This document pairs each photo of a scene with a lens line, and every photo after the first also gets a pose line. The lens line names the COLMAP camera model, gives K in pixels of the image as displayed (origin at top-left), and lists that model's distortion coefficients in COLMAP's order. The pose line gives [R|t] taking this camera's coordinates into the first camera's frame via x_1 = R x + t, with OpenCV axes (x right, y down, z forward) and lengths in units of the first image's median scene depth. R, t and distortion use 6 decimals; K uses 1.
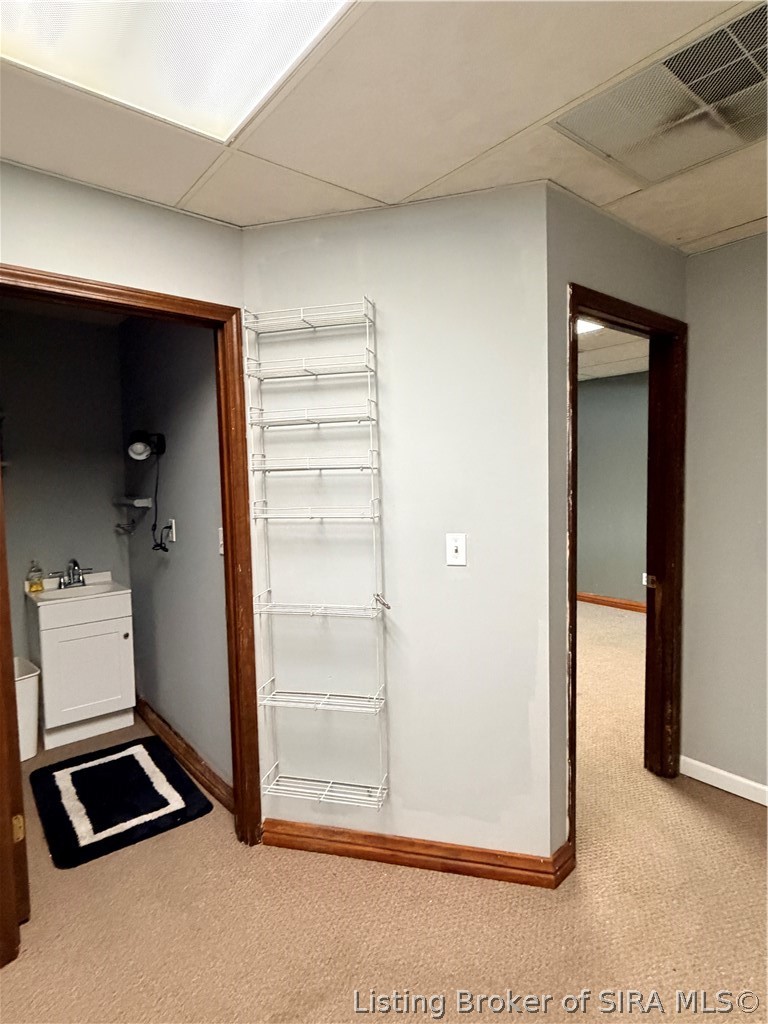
lens RADIAL K [[560.1, 0, 384.0], [0, 560.1, 512.0], [0, 0, 1]] dist [0.001281, 0.000194]
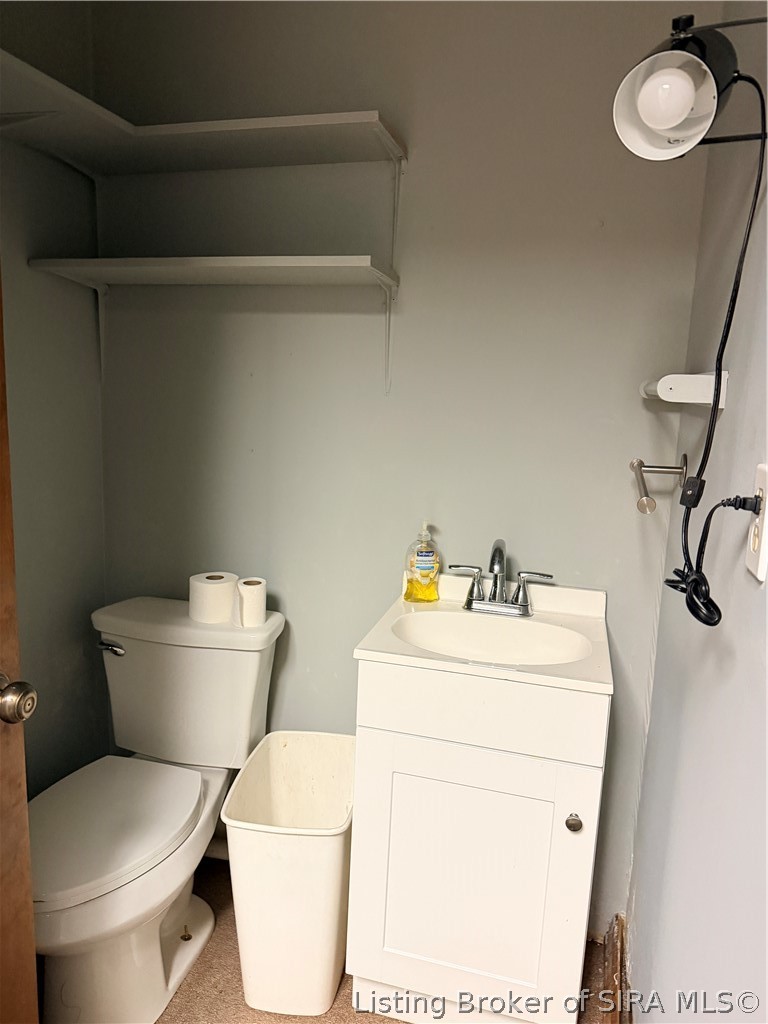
lens RADIAL K [[716.5, 0, 384.0], [0, 716.5, 512.0], [0, 0, 1]] dist [0.111038, -0.165957]
pose [[0.564668, 0.177631, -0.805976, -0.221241], [-0.104811, 0.984091, 0.143455, 0.005627], [0.818636, 0.003471, 0.574302, 0.664493]]
